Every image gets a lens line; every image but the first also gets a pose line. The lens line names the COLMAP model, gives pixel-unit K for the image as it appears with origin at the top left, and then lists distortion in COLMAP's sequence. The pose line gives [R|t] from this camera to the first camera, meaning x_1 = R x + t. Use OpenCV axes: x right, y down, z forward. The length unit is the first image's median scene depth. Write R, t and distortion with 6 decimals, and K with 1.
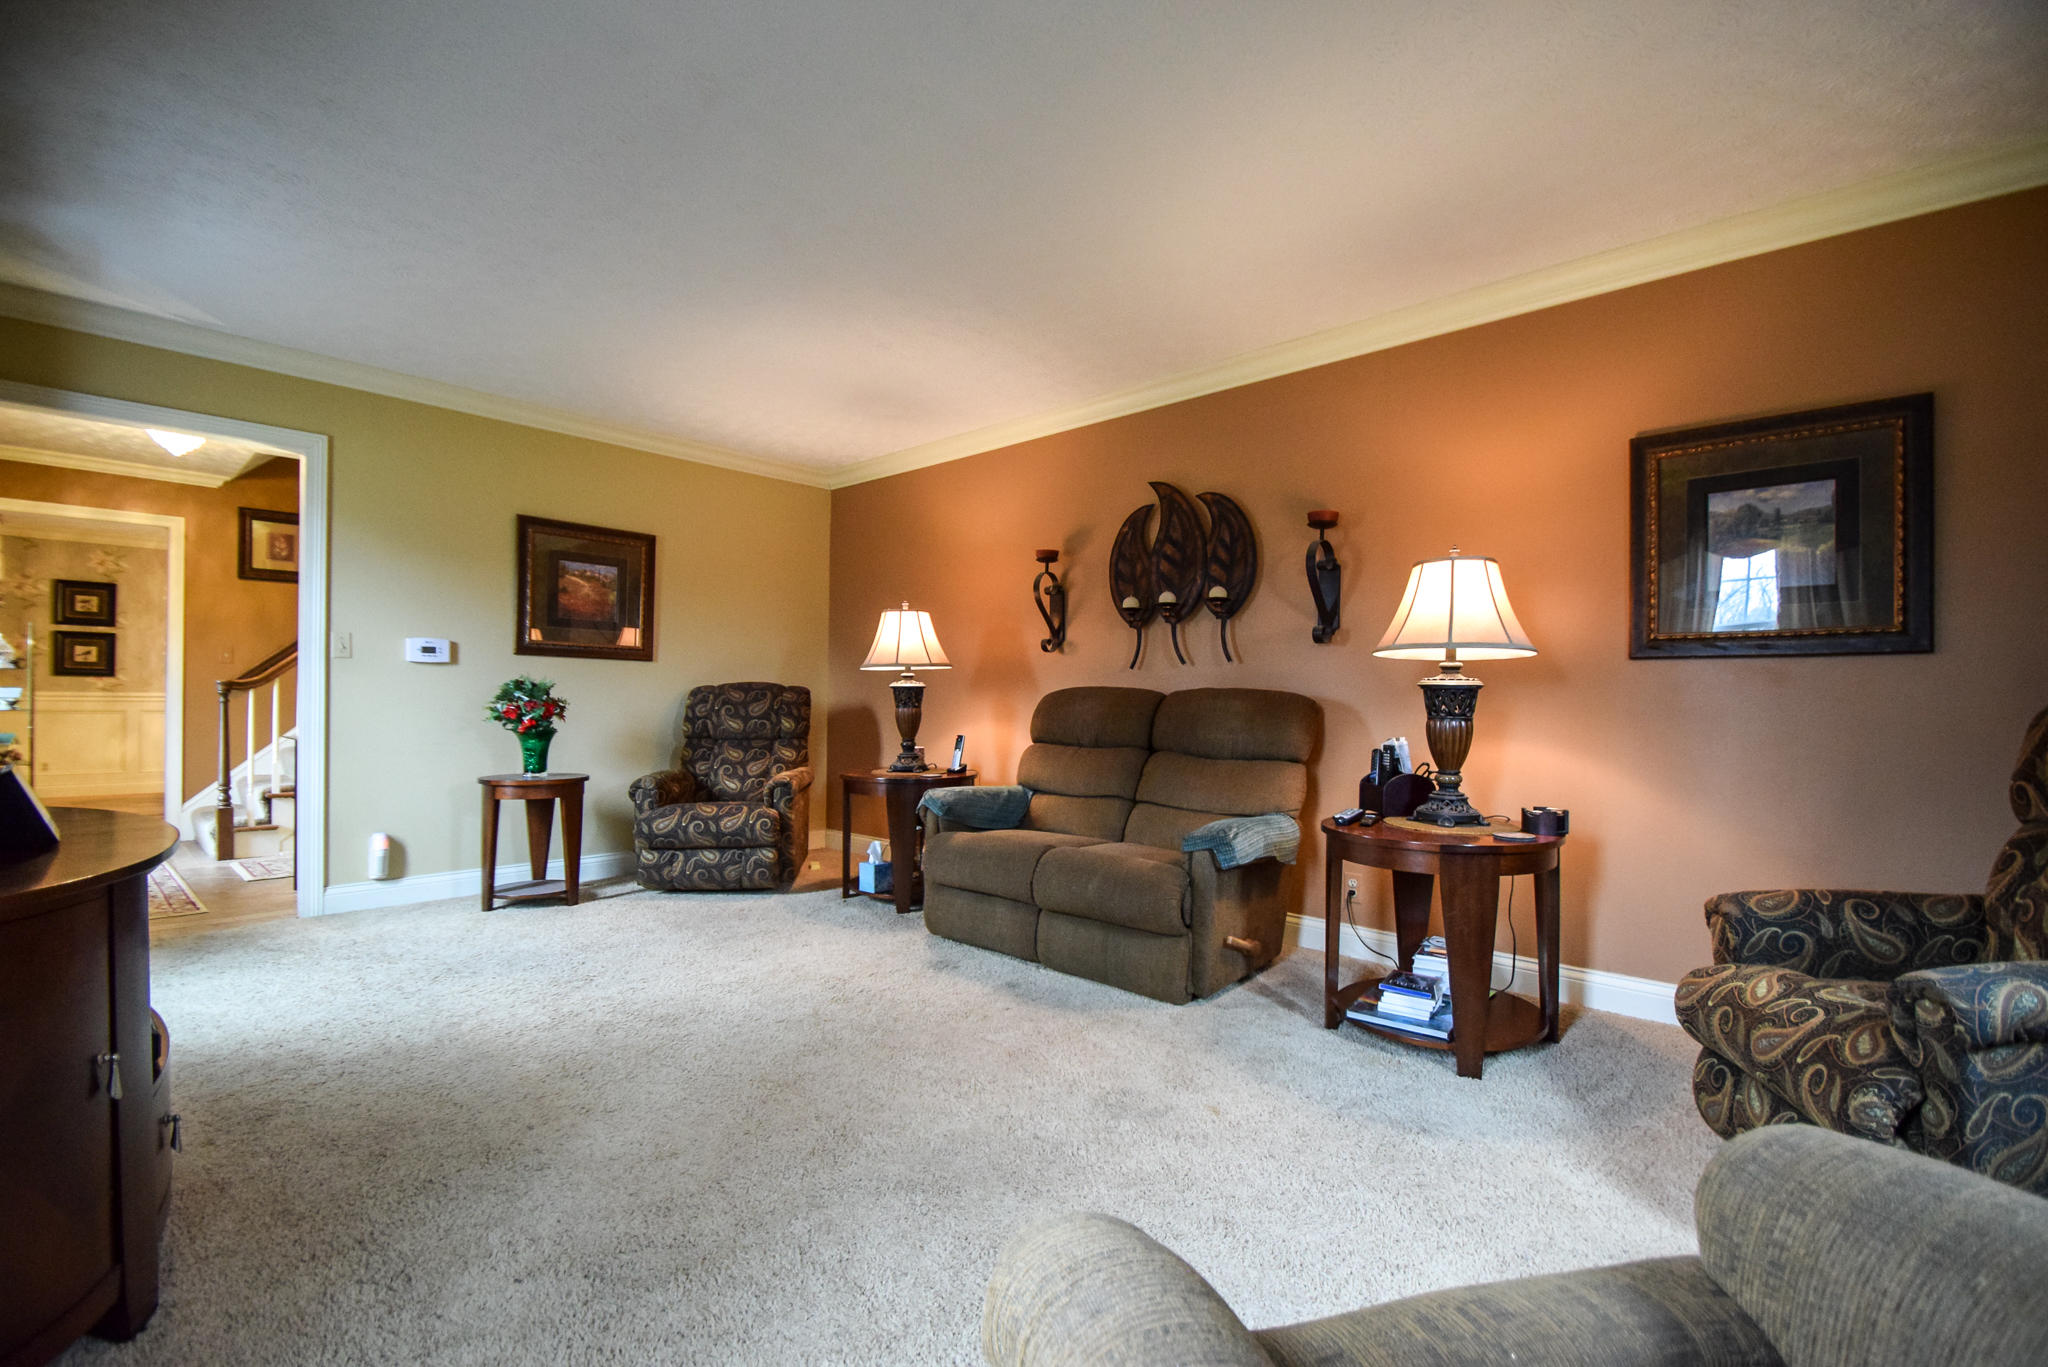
lens RADIAL K [[899.0, 0, 1011.7], [0, 899.0, 695.2], [0, 0, 1]] dist [-0.009035, -0.004215]
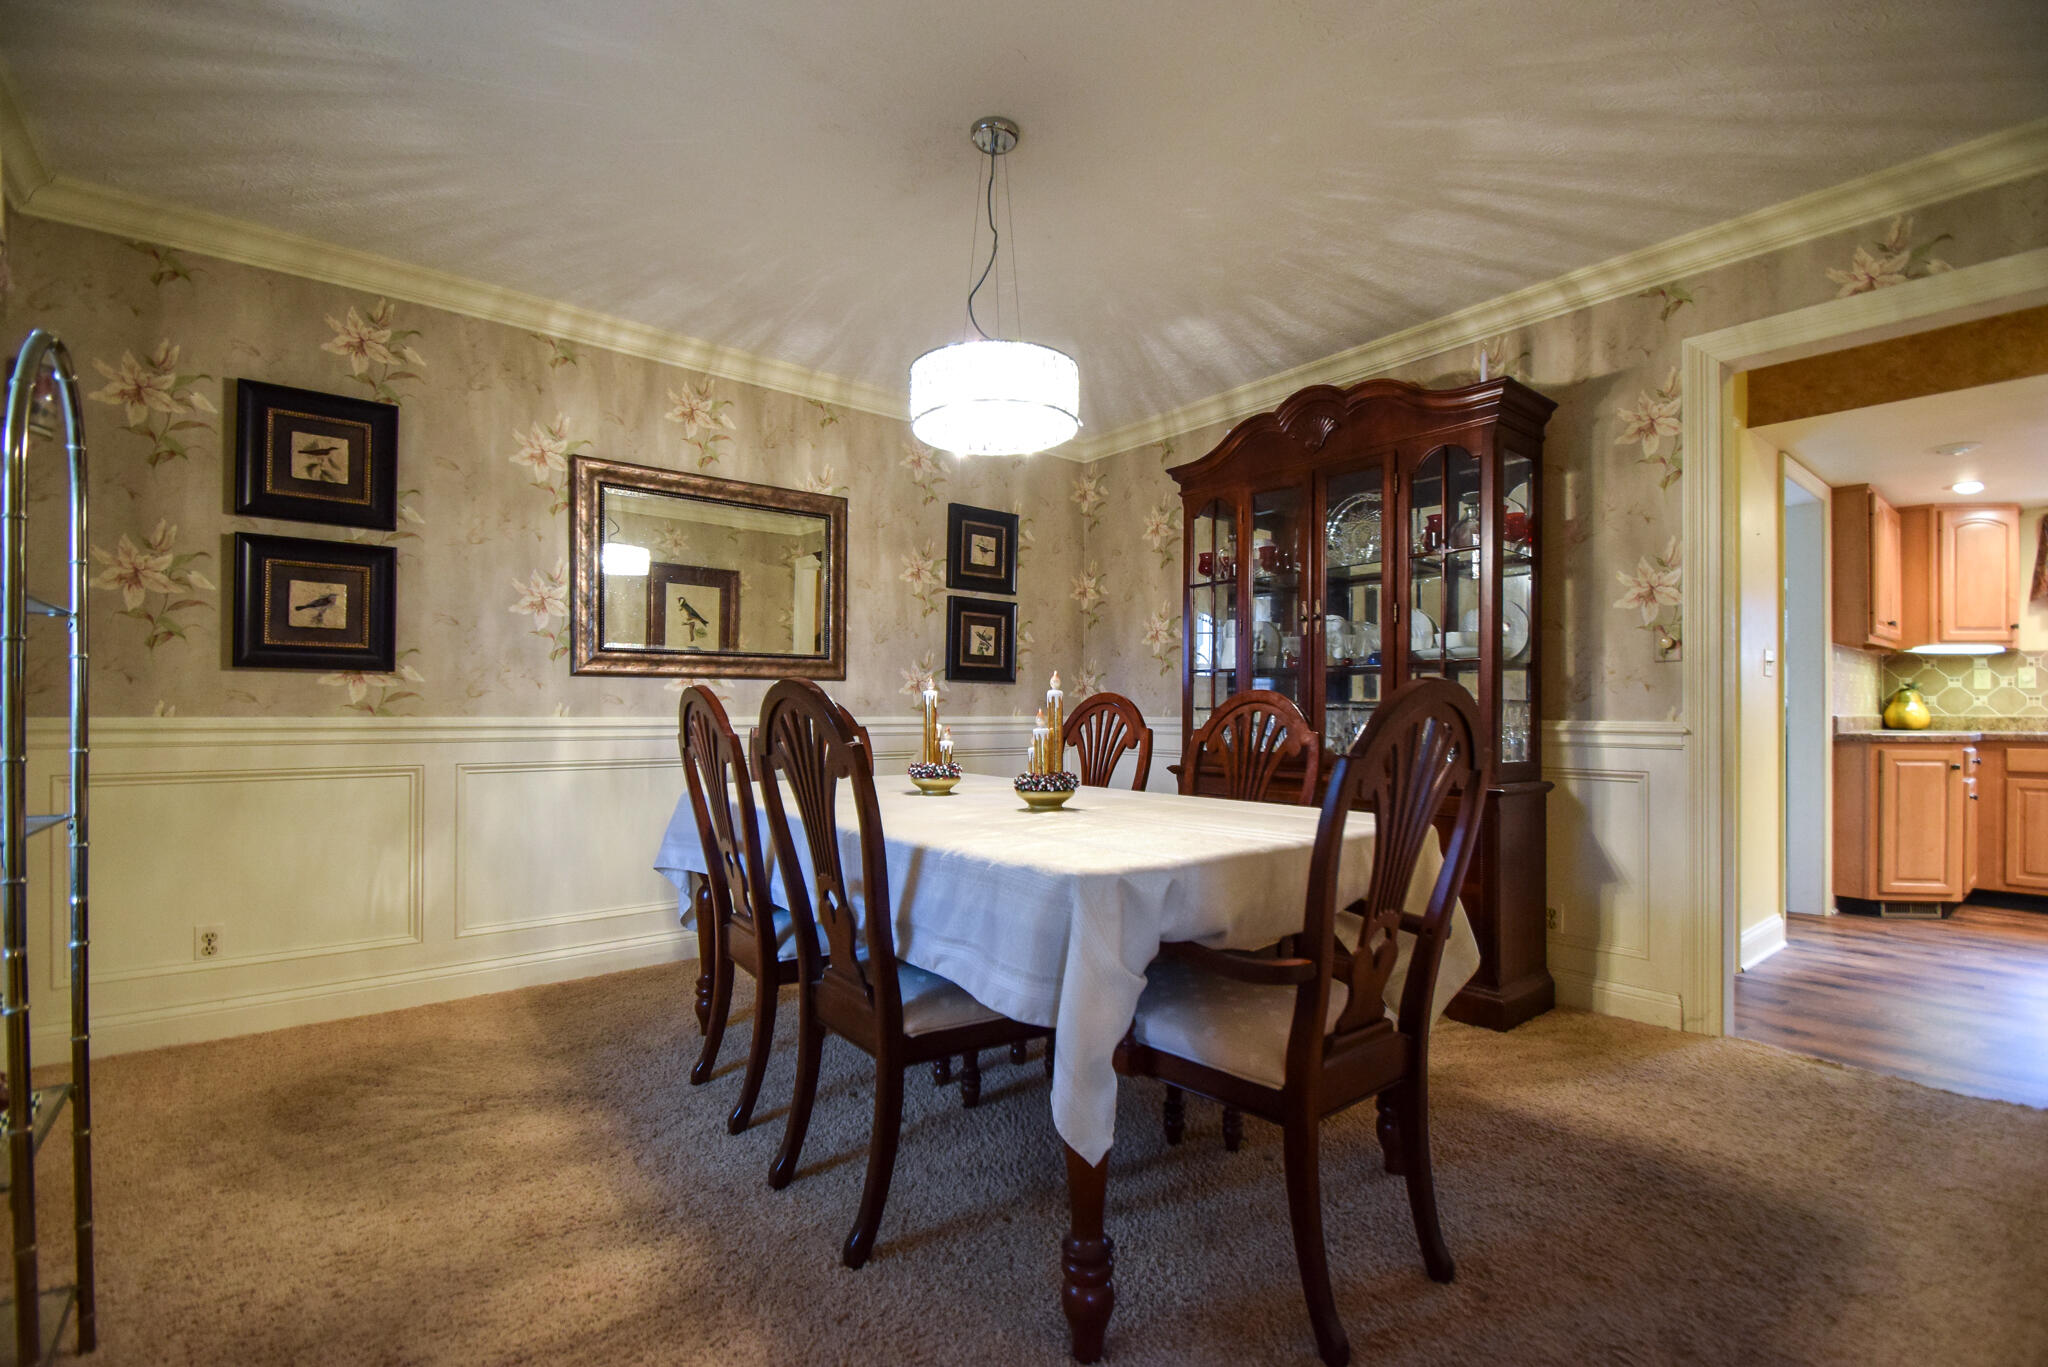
lens RADIAL K [[899.0, 0, 1026.9], [0, 899.0, 698.5], [0, 0, 1]] dist [-0.009035, -0.004215]
pose [[0.994160, -0.003473, -0.107864, -0.735516], [0.003257, 0.999992, -0.002172, -0.008628], [0.107871, 0.001808, 0.994163, 0.685848]]
